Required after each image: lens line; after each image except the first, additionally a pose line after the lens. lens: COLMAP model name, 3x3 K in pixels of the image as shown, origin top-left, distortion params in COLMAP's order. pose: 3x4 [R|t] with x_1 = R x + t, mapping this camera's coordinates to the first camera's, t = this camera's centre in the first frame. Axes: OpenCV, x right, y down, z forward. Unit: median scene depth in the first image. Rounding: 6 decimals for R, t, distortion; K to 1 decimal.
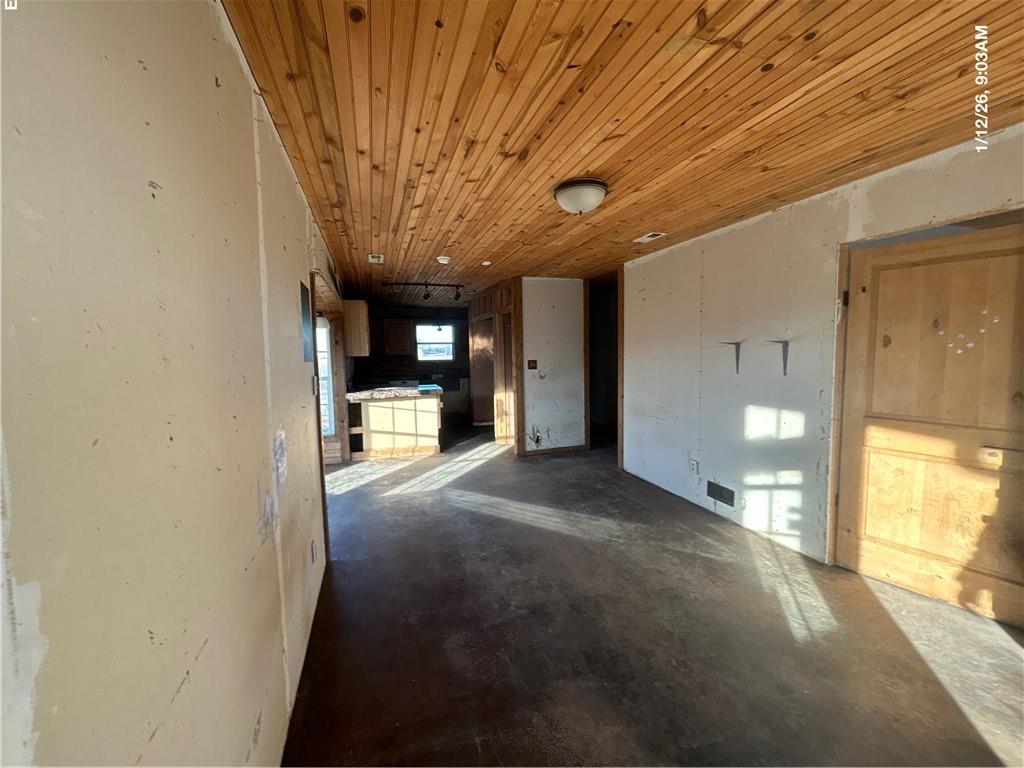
lens RADIAL K [[412.0, 0, 511.6], [0, 412.0, 382.0], [0, 0, 1]] dist [-0.001211, 0.001065]
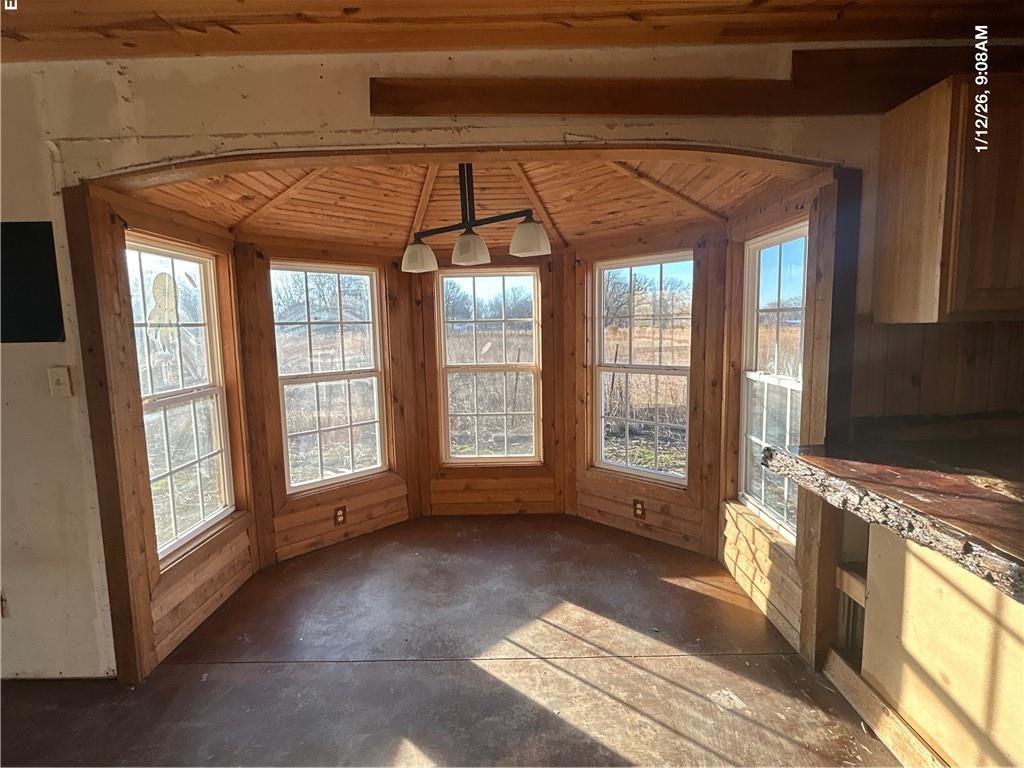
lens RADIAL K [[507.5, 0, 510.8], [0, 507.5, 381.7], [0, 0, 1]] dist [-0.001939, 0.000716]
pose [[-0.323308, 0.126546, -0.937794, 0.006031], [-0.046053, 0.987740, 0.149163, -0.079977], [0.945172, 0.091414, -0.313516, 1.118245]]
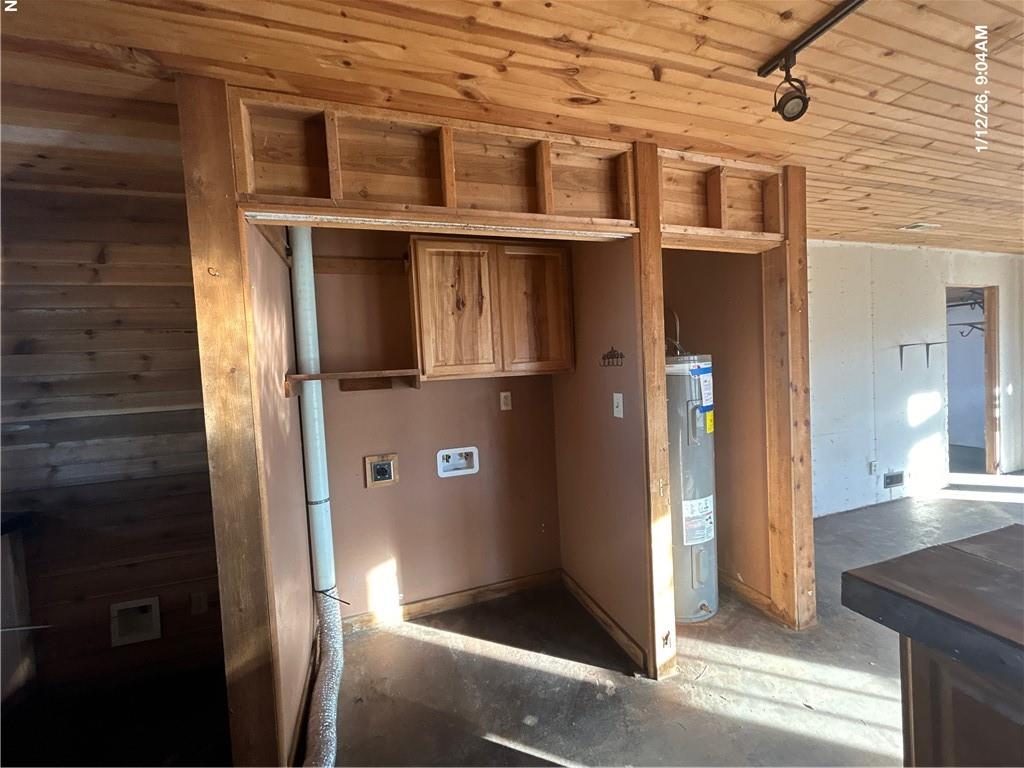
lens RADIAL K [[409.7, 0, 509.4], [0, 409.7, 383.2], [0, 0, 1]] dist [-0.000545, -0.000403]
pose [[0.000598, -0.018396, 0.999831, -0.480906], [0.131348, 0.991170, 0.018158, -0.116631], [-0.991336, 0.131314, 0.003009, 1.603786]]
